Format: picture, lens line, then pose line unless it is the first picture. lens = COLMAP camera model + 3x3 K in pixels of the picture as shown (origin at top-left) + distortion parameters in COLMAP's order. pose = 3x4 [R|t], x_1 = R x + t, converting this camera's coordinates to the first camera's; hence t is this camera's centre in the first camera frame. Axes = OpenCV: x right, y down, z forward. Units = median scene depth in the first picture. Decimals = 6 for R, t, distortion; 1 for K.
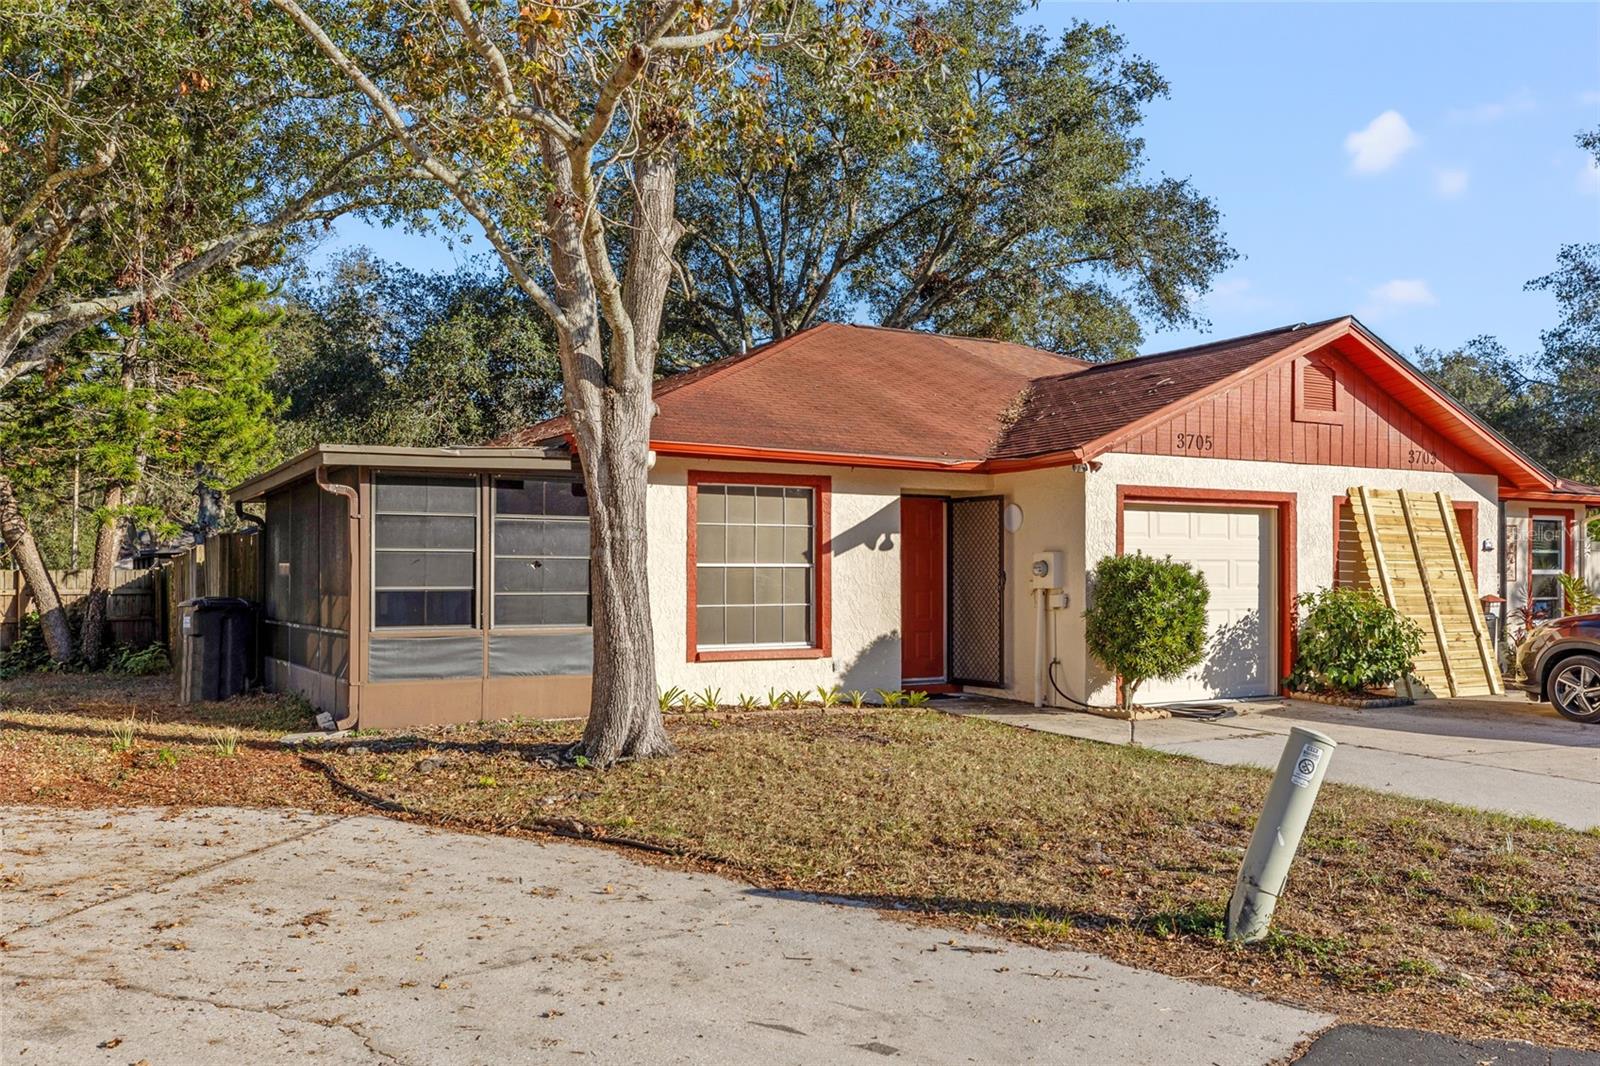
lens RADIAL K [[1319.7, 0, 779.9], [0, 1319.7, 577.3], [0, 0, 1]] dist [0.005446, 0.000836]
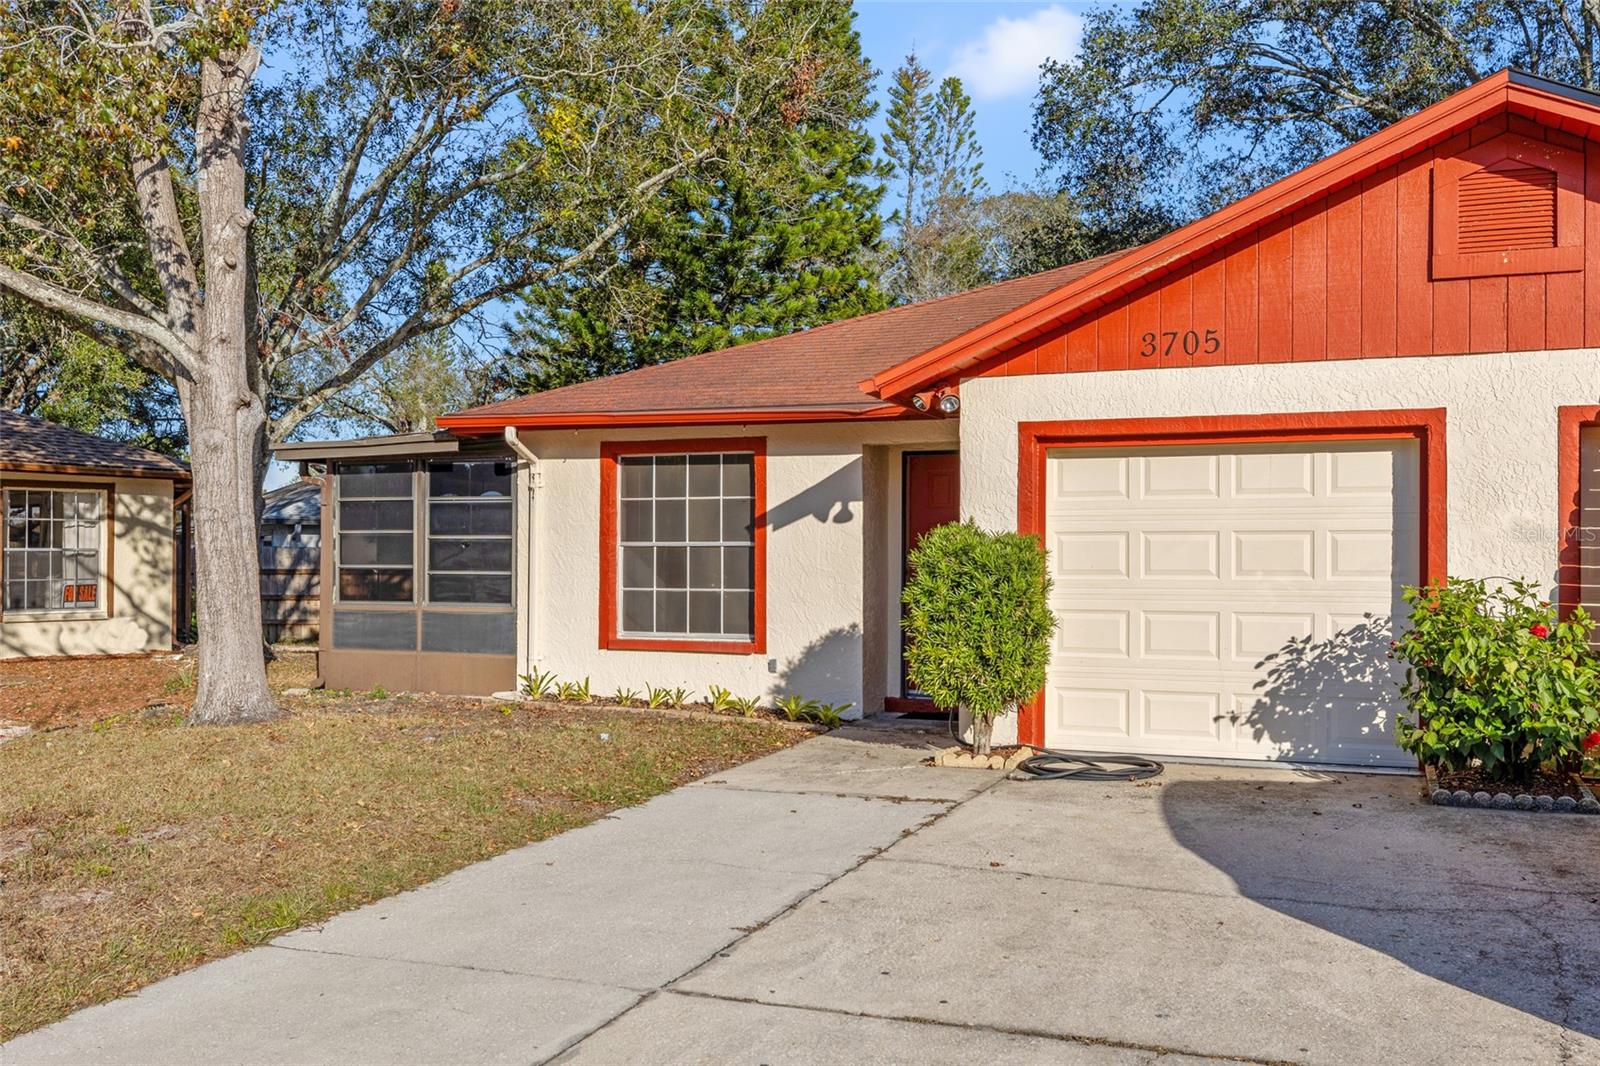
lens RADIAL K [[1482.1, 0, 806.1], [0, 1482.1, 569.9], [0, 0, 1]] dist [0.016281, 0.000000]
pose [[0.616629, 0.006674, -0.787226, 0.789200], [-0.004613, 0.999978, 0.004864, 0.002719], [0.787241, 0.000632, 0.616646, 0.440499]]
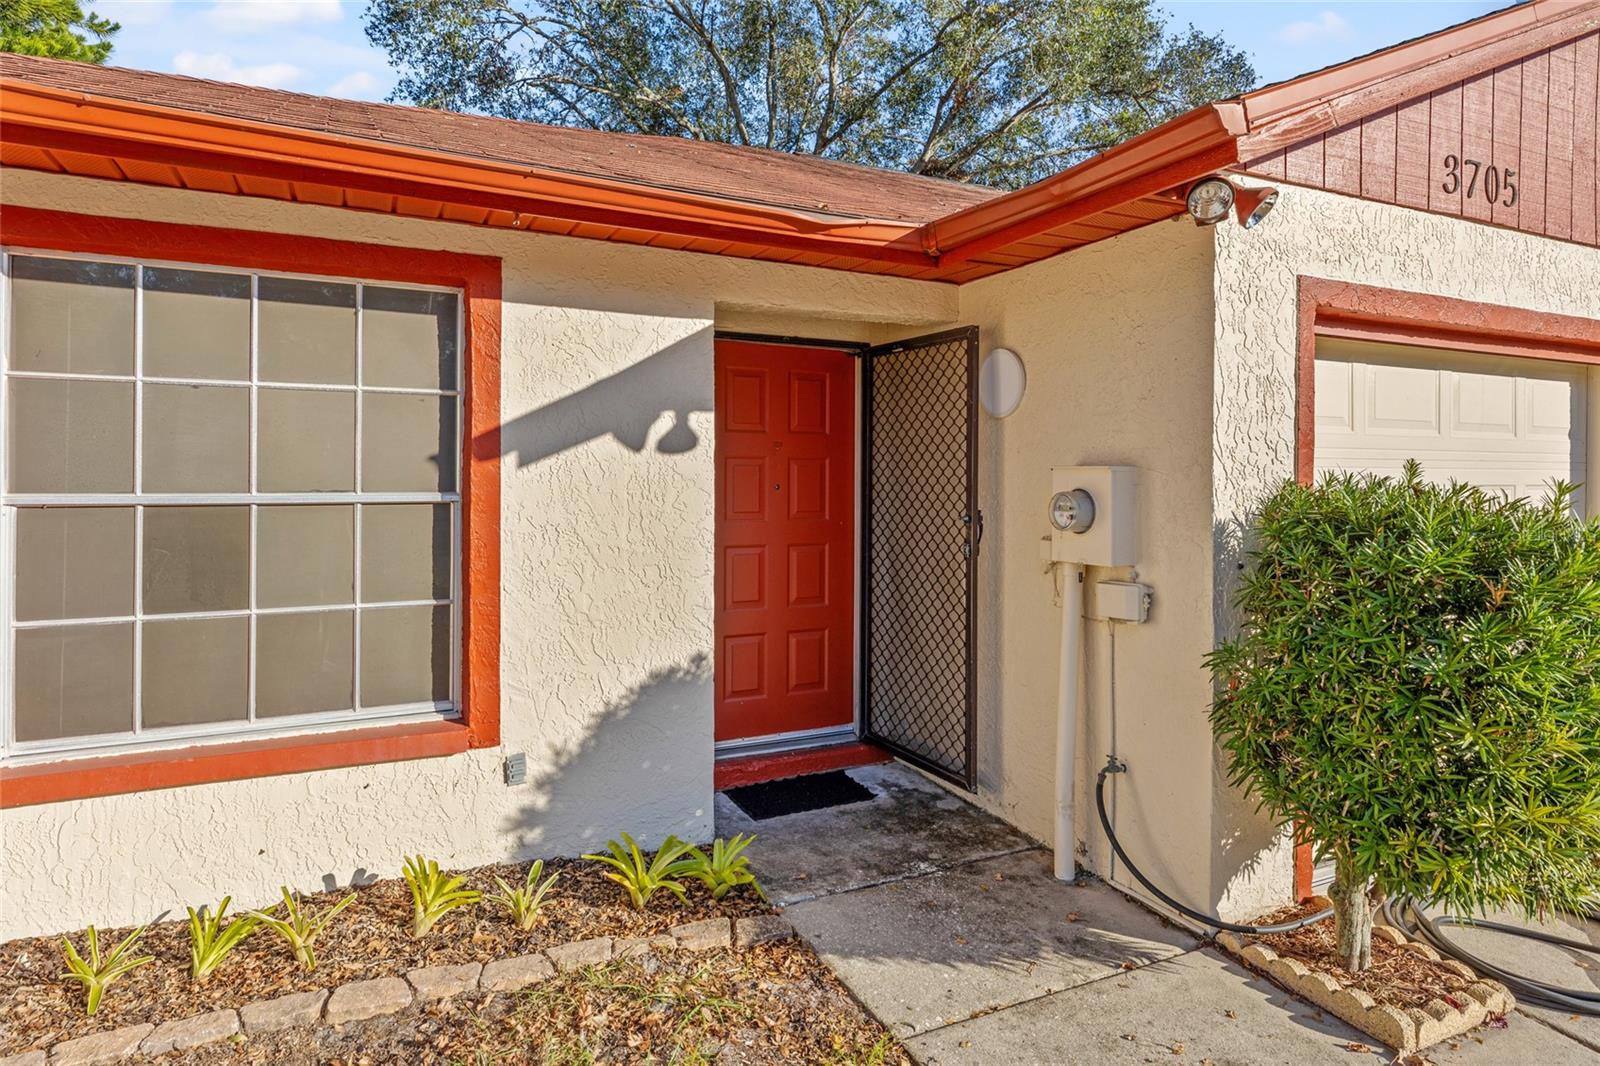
lens RADIAL K [[910.3, 0, 796.7], [0, 910.3, 467.9], [0, 0, 1]] dist [0.020377, -0.001666]
pose [[0.998035, 0.007732, -0.062182, 0.137038], [-0.008062, 0.999955, -0.005069, -0.016570], [0.062140, 0.005560, 0.998052, 0.746092]]
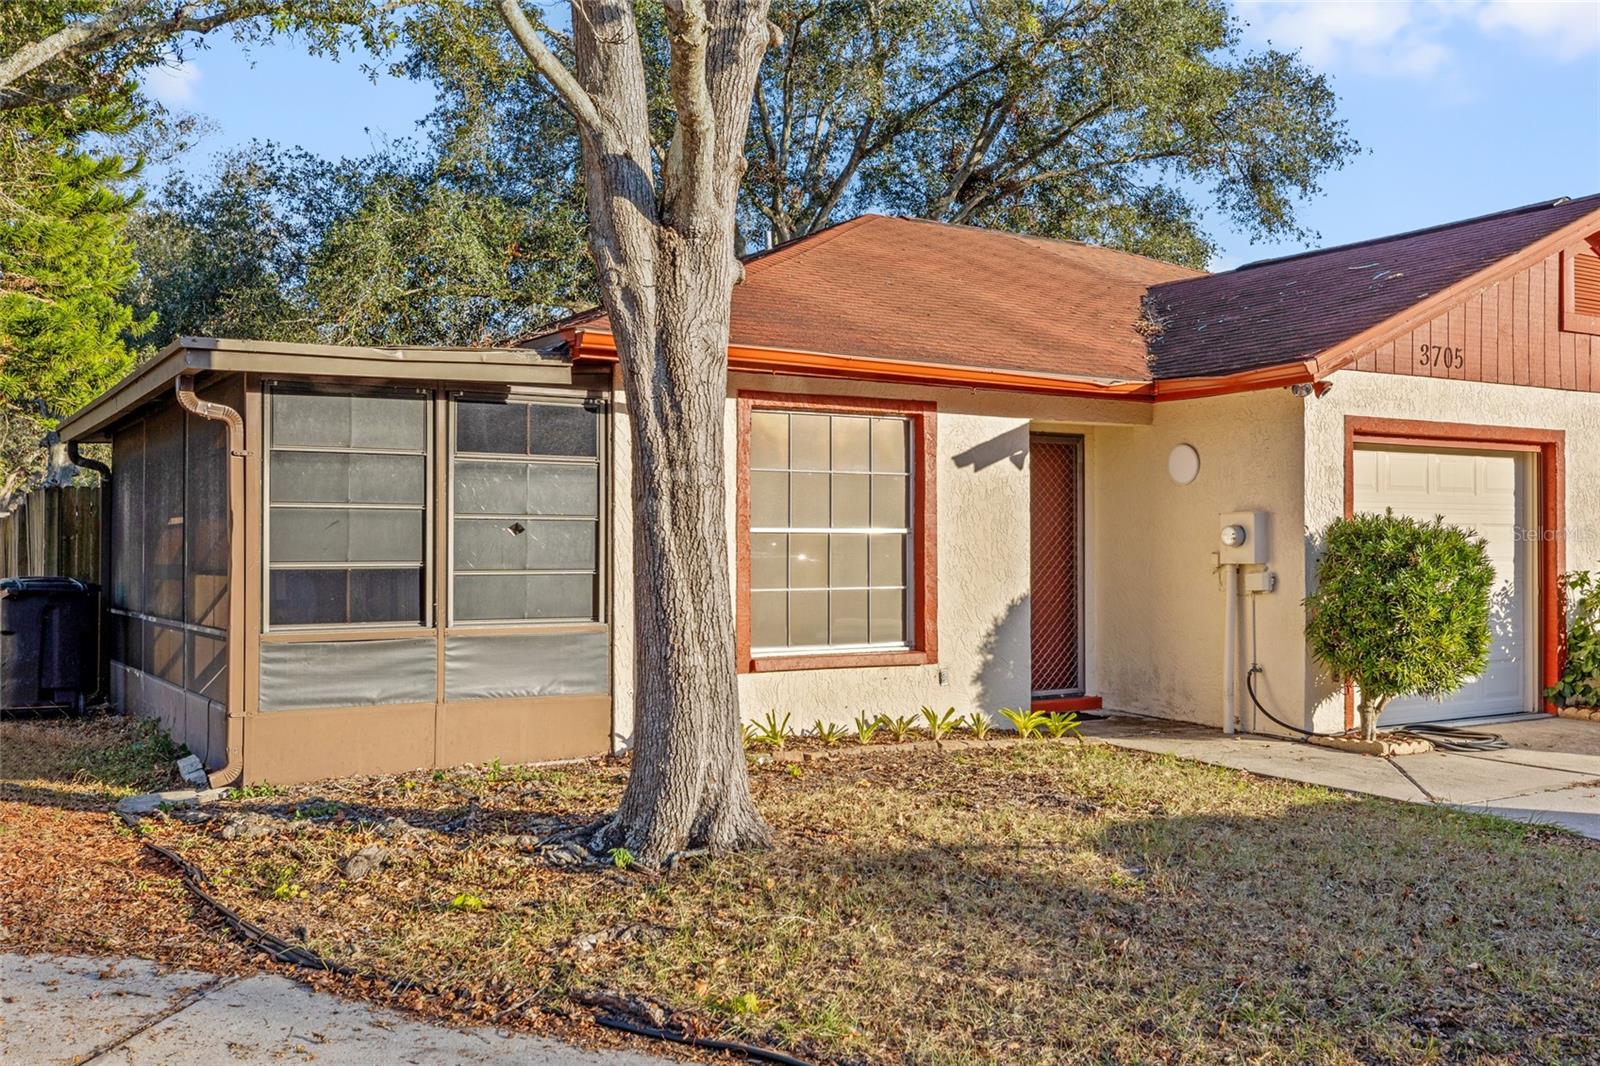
lens RADIAL K [[1484.4, 0, 784.9], [0, 1484.4, 538.6], [0, 0, 1]] dist [0.018781, 0.000000]
pose [[0.999311, -0.000094, 0.037127, -0.069595], [0.000351, 0.999976, -0.006929, 0.000379], [-0.037125, 0.006937, 0.999287, 0.224216]]
